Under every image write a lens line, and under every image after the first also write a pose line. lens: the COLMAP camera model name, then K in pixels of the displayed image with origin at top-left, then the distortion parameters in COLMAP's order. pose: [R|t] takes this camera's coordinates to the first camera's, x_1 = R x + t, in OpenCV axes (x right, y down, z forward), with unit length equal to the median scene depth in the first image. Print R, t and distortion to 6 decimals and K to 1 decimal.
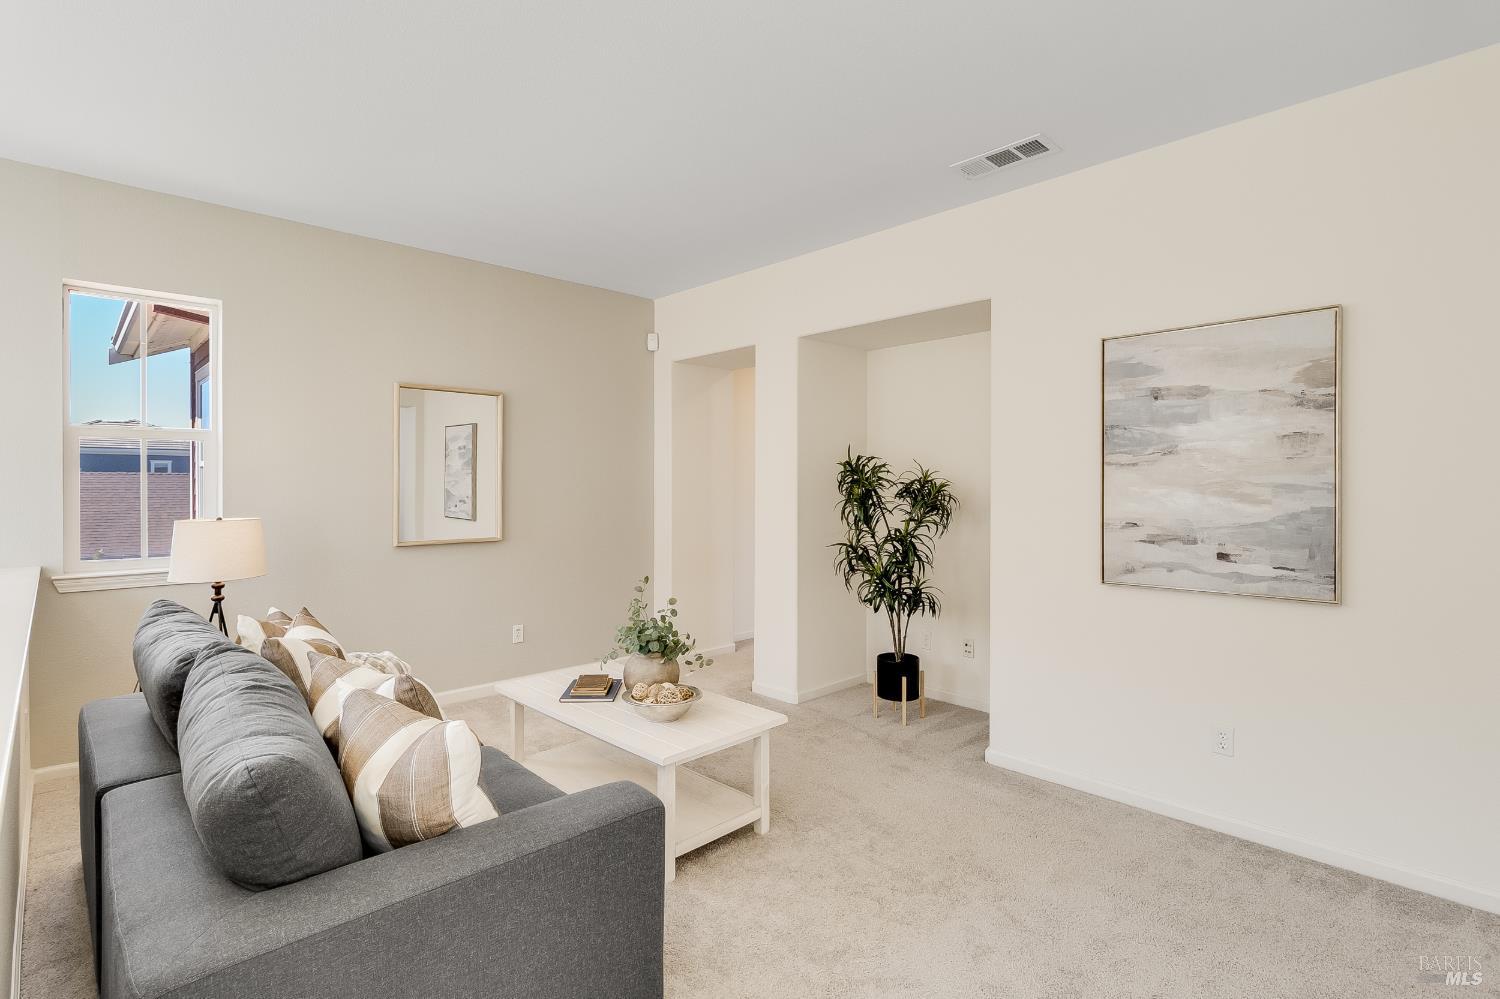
lens RADIAL K [[710.1, 0, 749.5], [0, 710.1, 491.1], [0, 0, 1]] dist [-0.000656, -0.001387]
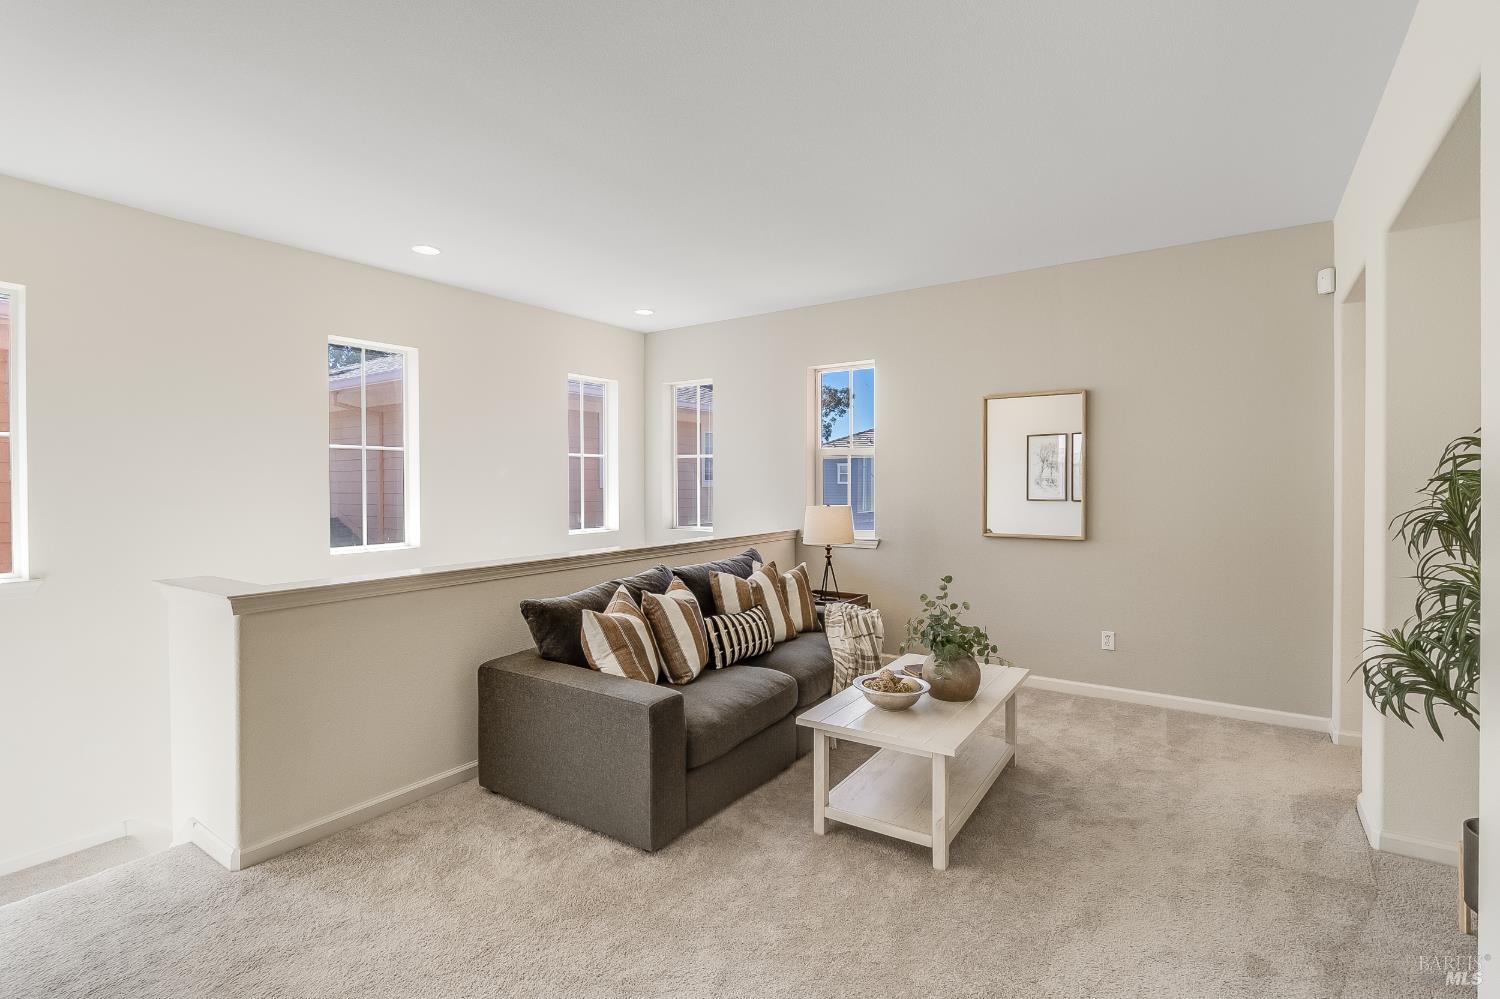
lens RADIAL K [[710.1, 0, 749.5], [0, 710.1, 491.1], [0, 0, 1]] dist [-0.000656, -0.001387]
pose [[0.210384, 0.009984, -0.977568, 0.534573], [-0.005774, 0.999943, 0.008970, -0.003841], [0.977602, 0.003757, 0.210430, 0.360631]]
